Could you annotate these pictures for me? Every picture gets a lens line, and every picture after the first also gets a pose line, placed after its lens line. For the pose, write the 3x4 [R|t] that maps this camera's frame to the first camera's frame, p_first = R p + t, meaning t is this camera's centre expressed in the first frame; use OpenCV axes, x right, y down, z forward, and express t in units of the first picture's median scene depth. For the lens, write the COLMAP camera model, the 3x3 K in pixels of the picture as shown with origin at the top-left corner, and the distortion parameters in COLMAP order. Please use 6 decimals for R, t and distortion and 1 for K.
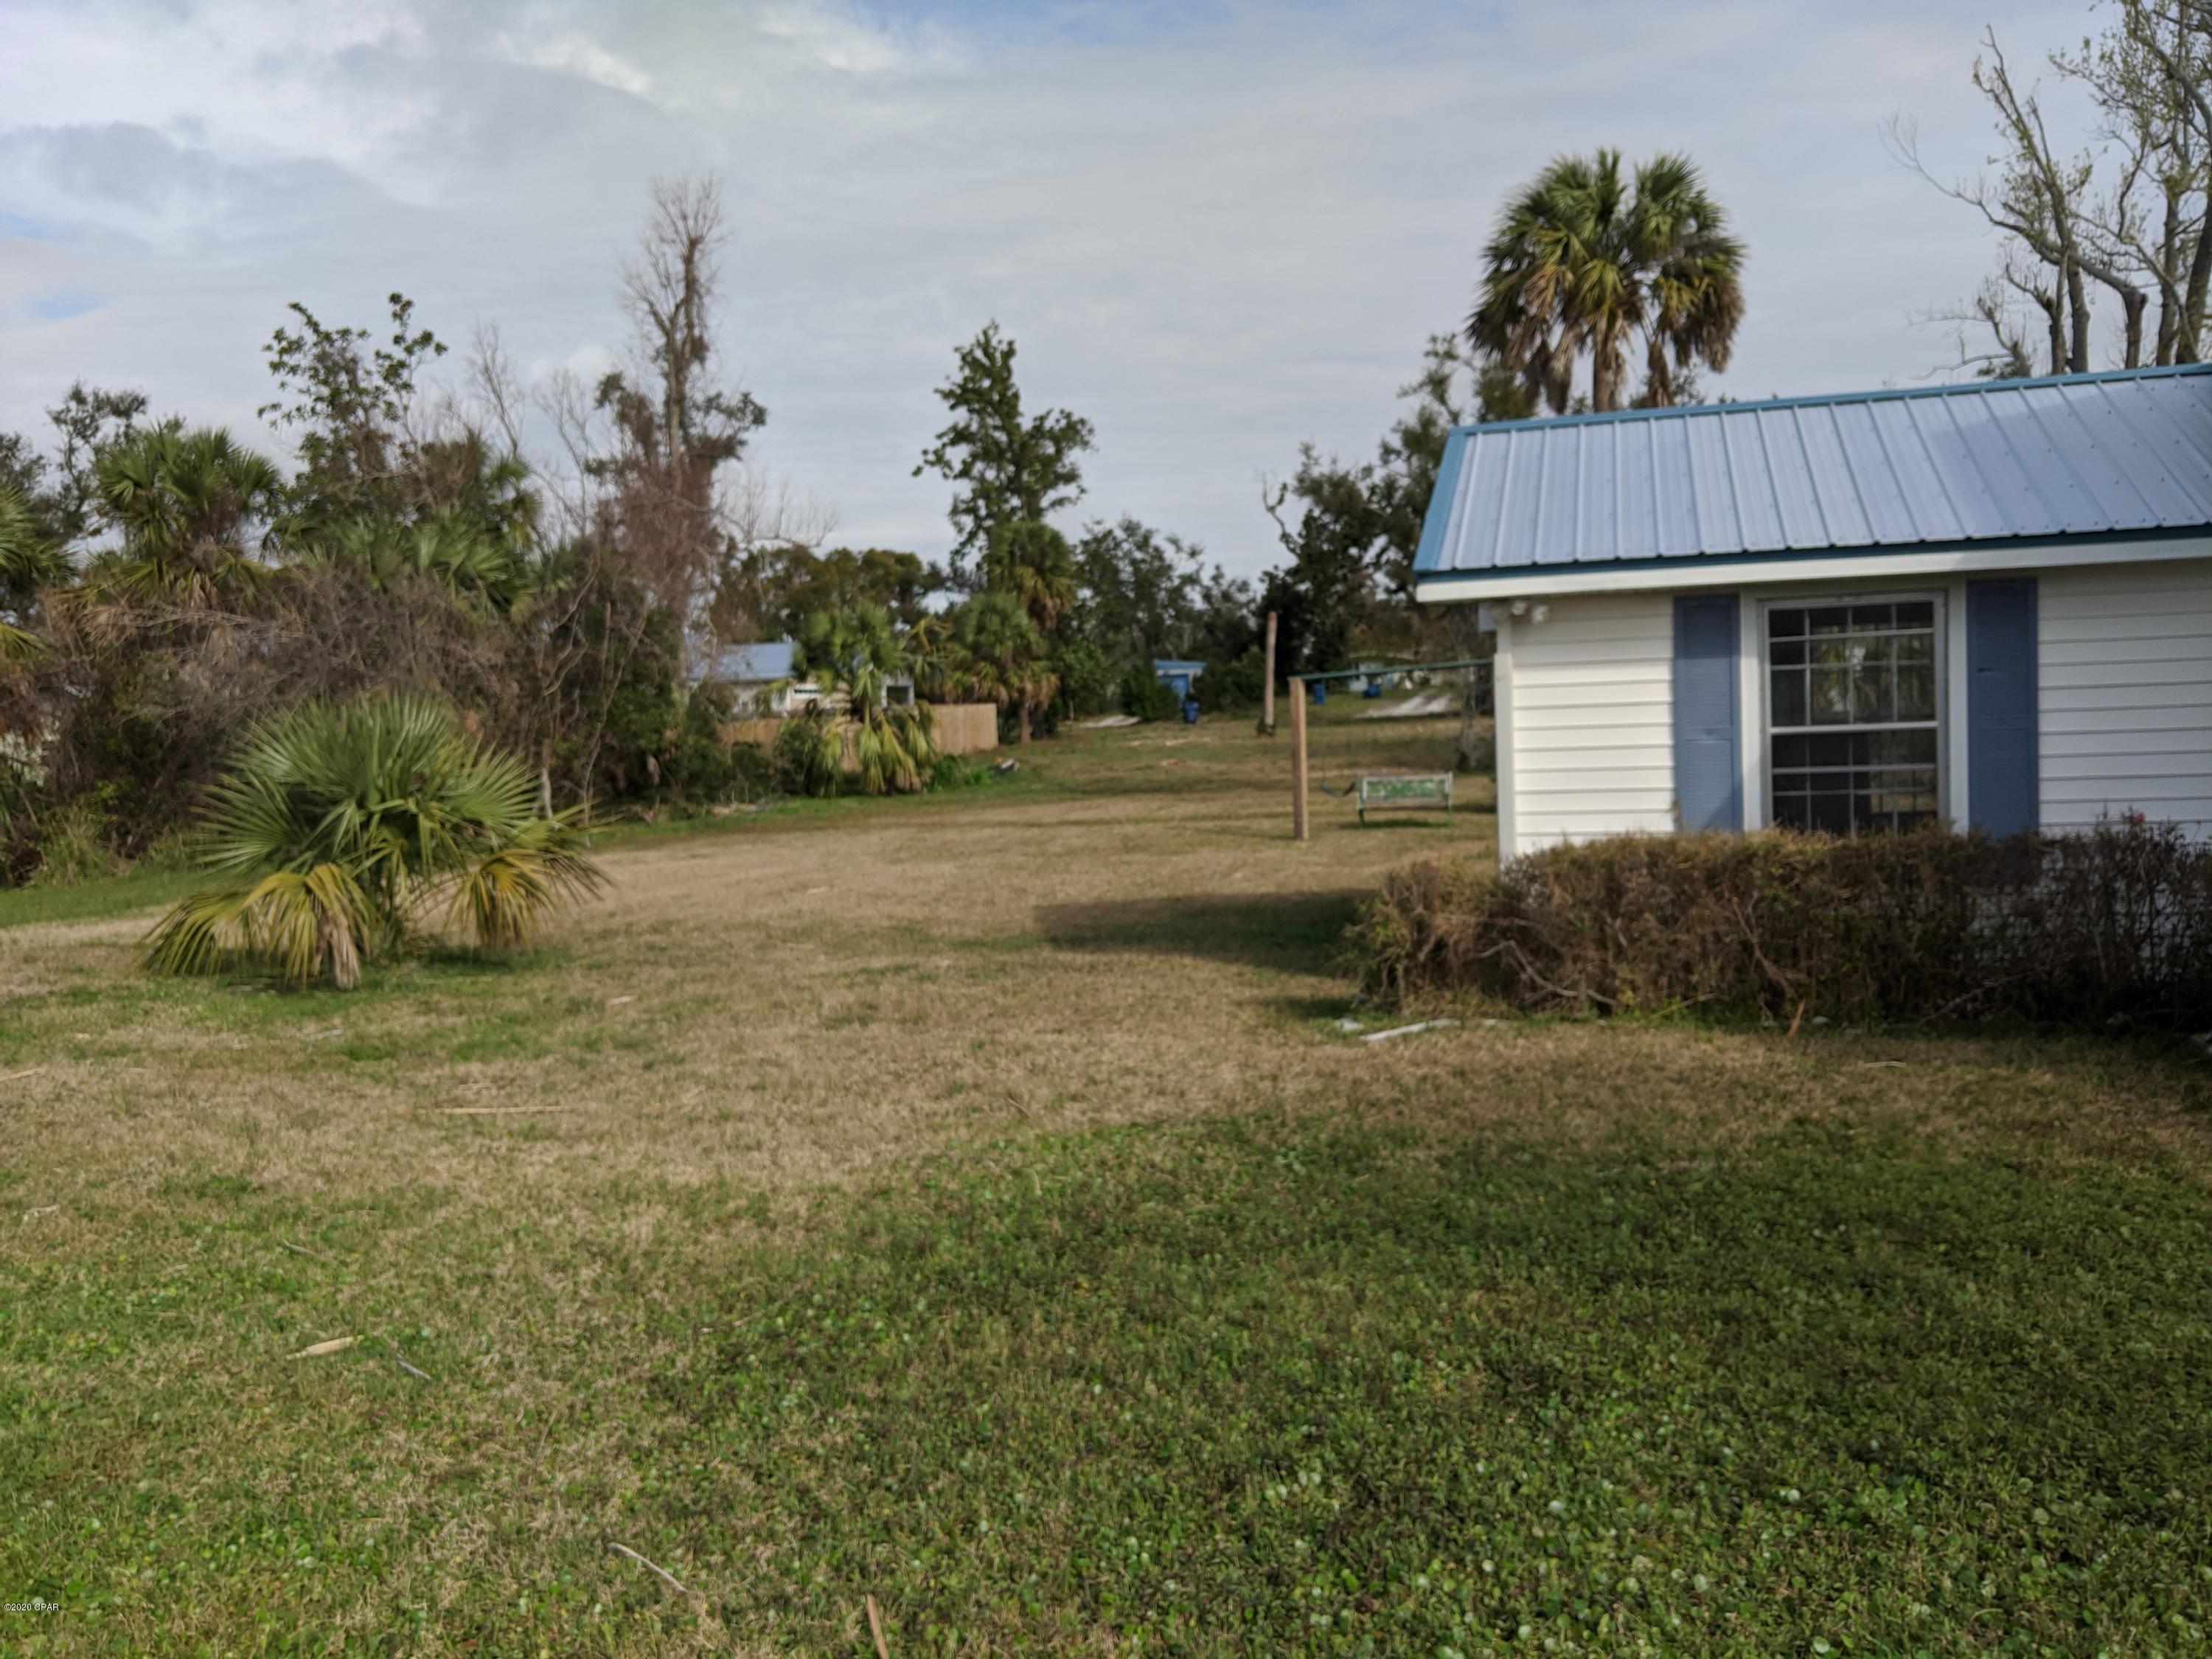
lens RADIAL K [[1724.5, 0, 1119.2], [0, 1724.5, 839.3], [0, 0, 1]] dist [0.032118, -0.086627]
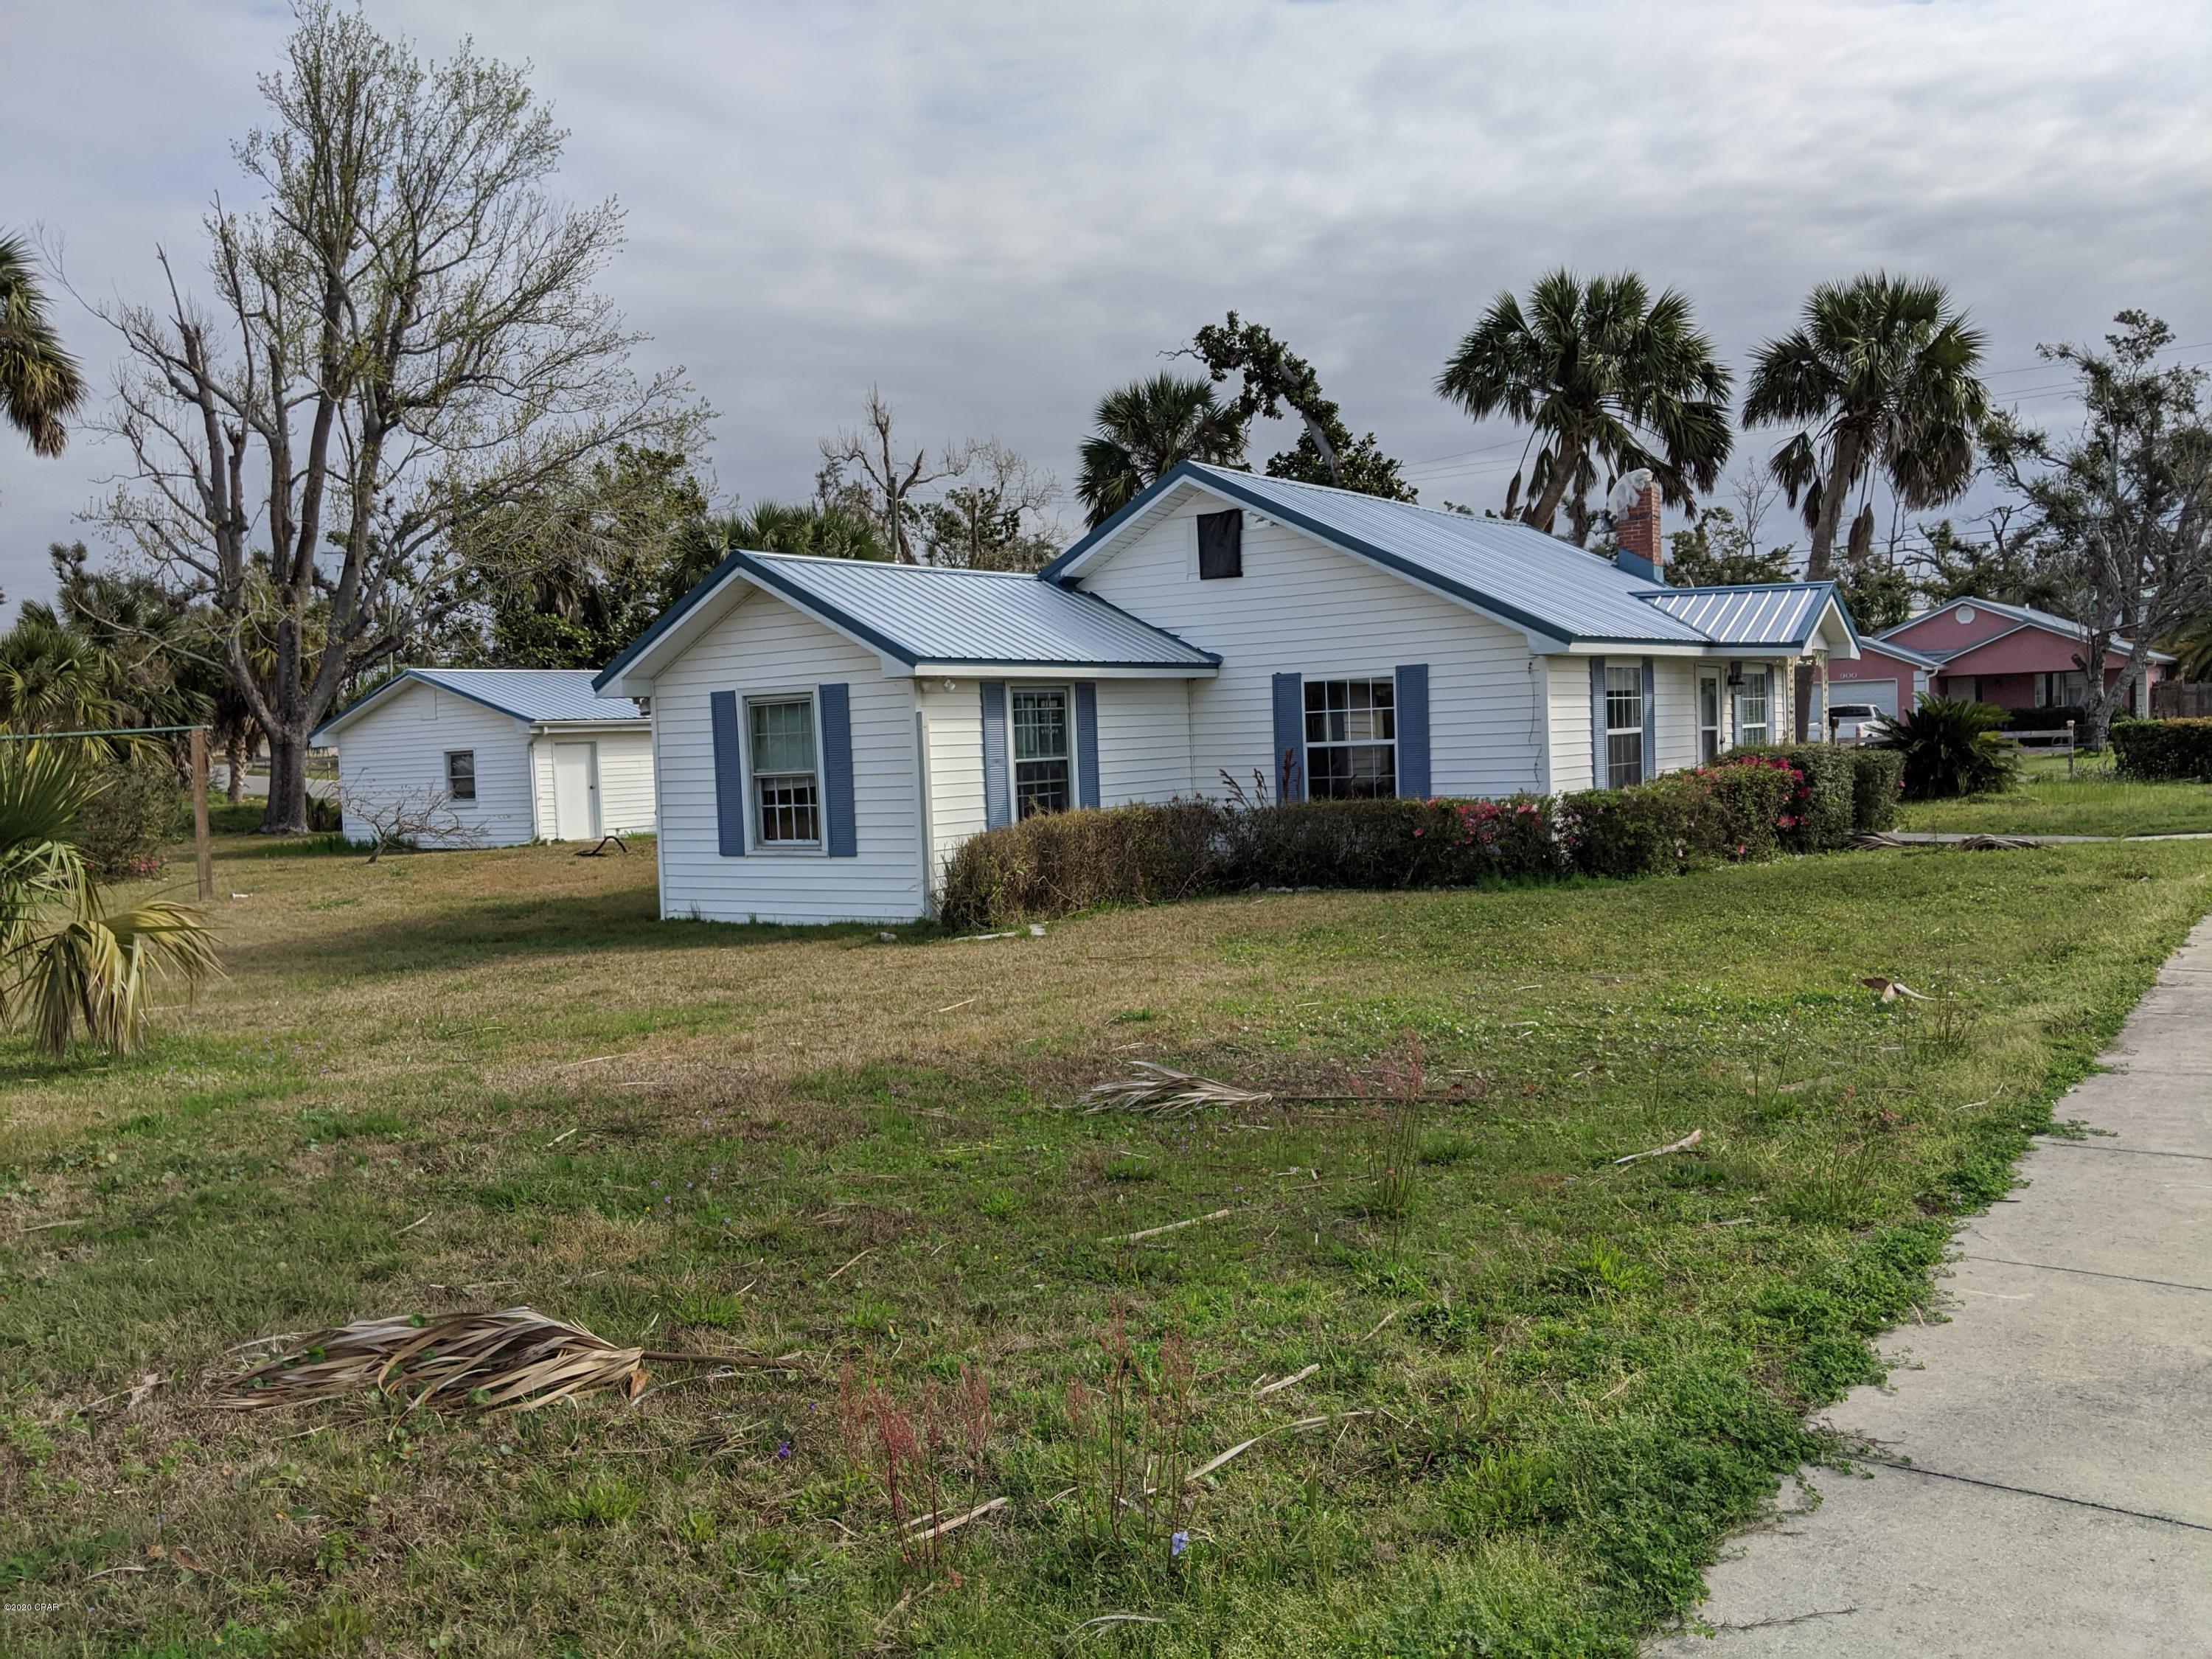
lens RADIAL K [[1724.5, 0, 1123.4], [0, 1724.5, 812.0], [0, 0, 1]] dist [0.032118, -0.086627]
pose [[0.318173, -0.015595, 0.947905, -1.247570], [0.090674, 0.995782, -0.014053, 0.024110], [-0.943687, 0.090421, 0.318244, 0.336034]]
